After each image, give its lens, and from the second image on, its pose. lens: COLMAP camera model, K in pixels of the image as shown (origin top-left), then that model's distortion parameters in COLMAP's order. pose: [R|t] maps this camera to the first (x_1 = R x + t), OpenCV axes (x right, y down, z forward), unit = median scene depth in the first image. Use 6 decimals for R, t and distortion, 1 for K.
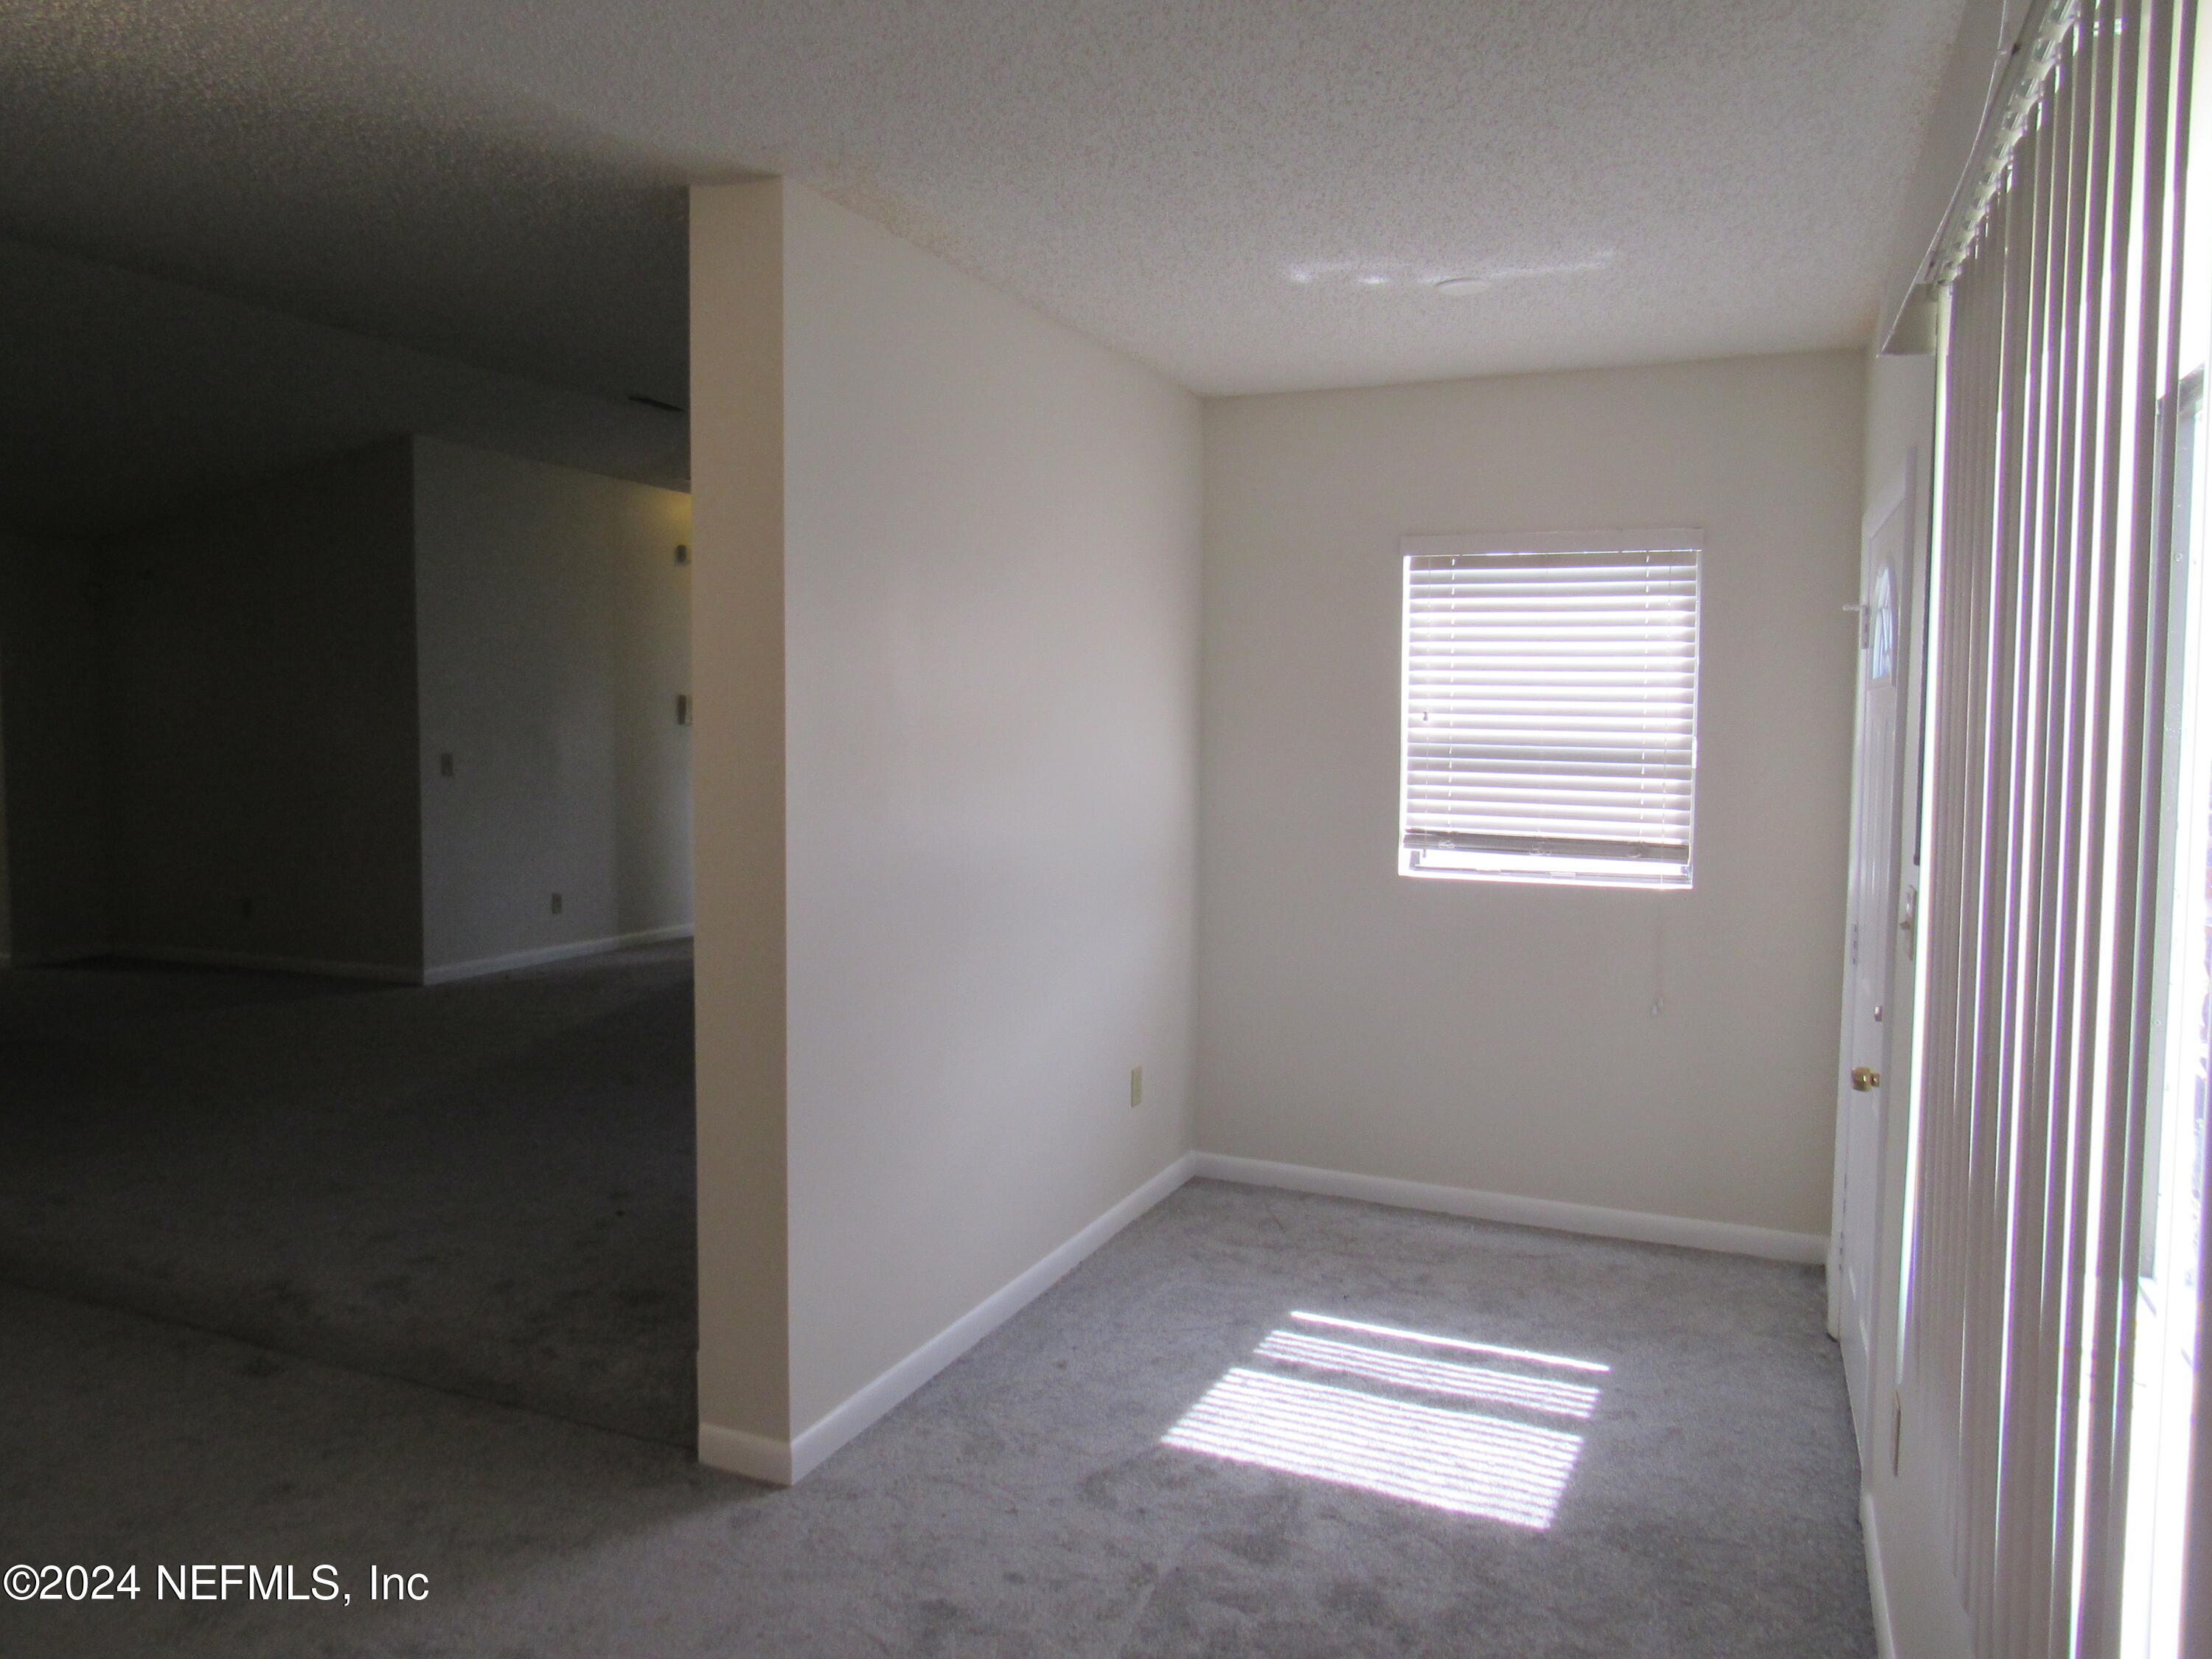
lens RADIAL K [[1569.4, 0, 1050.5], [0, 1569.4, 827.8], [0, 0, 1]] dist [-0.003394, -0.003897]
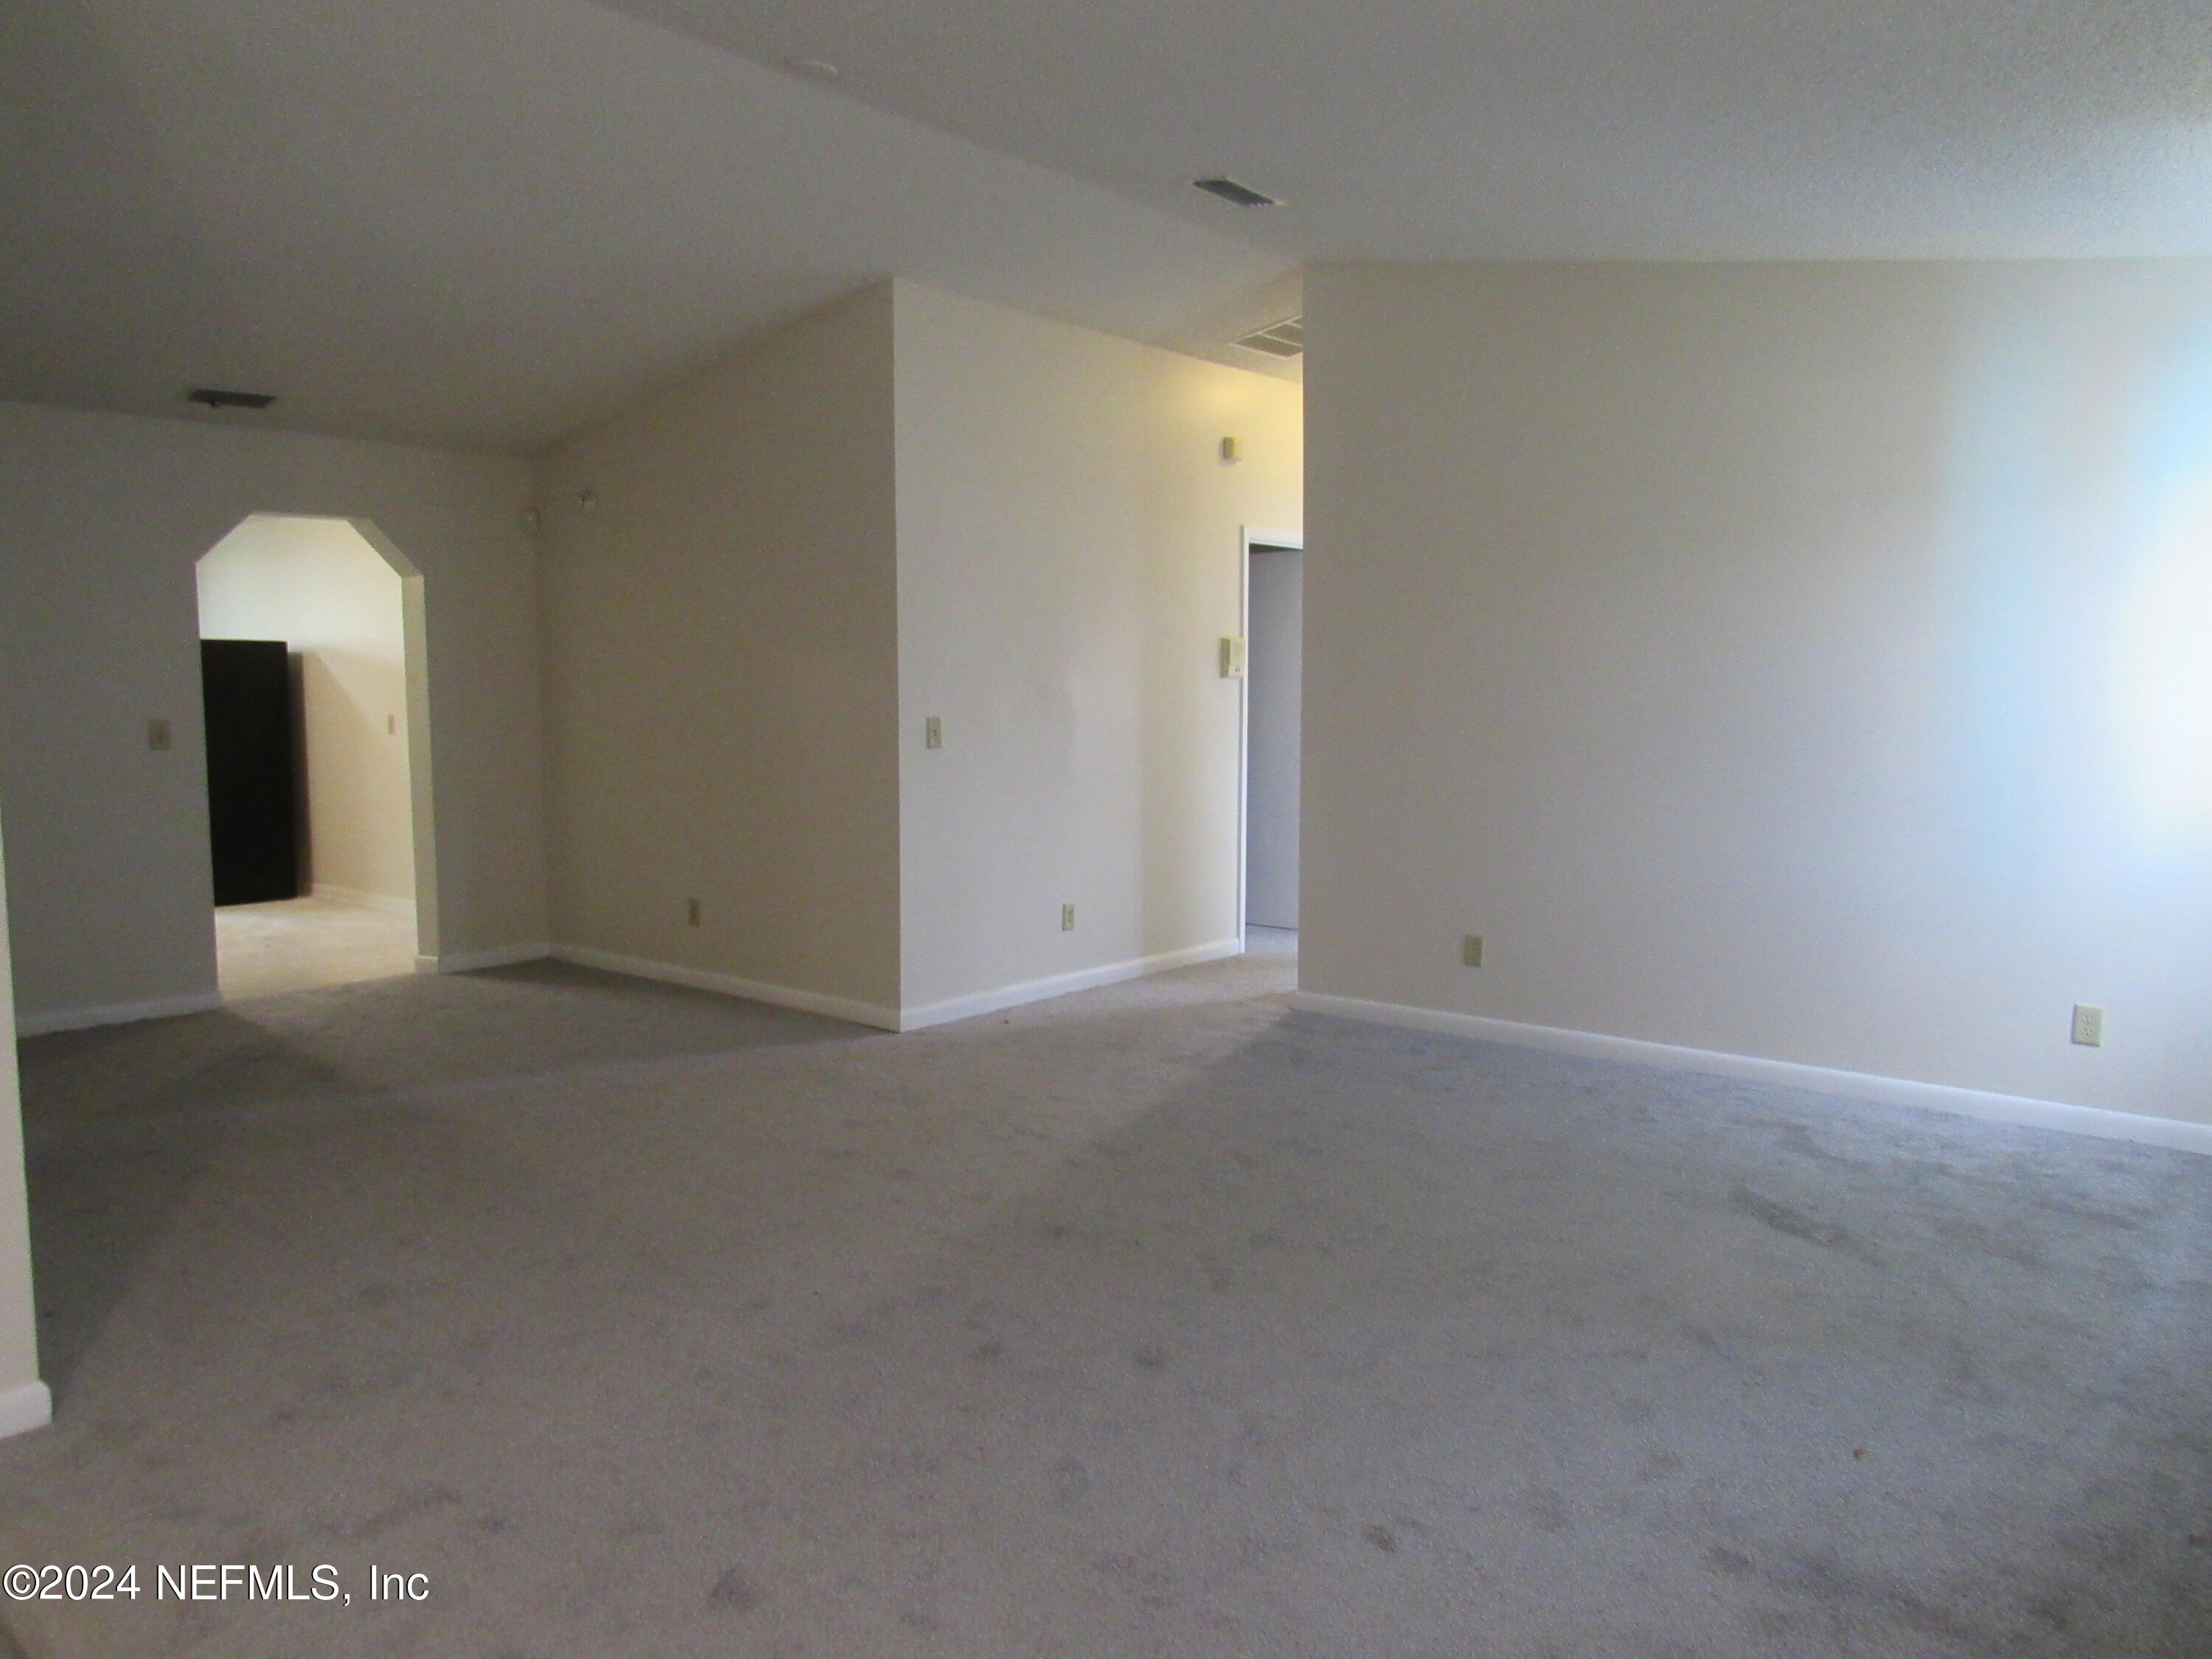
lens RADIAL K [[1597.0, 0, 1106.0], [0, 1597.0, 829.5], [0, 0, 1]] dist [-0.048980, -0.001945]
pose [[0.968127, 0.019519, -0.249697, -0.113509], [-0.012396, 0.999471, 0.030068, -0.017385], [0.250152, -0.026014, 0.967857, 0.282973]]
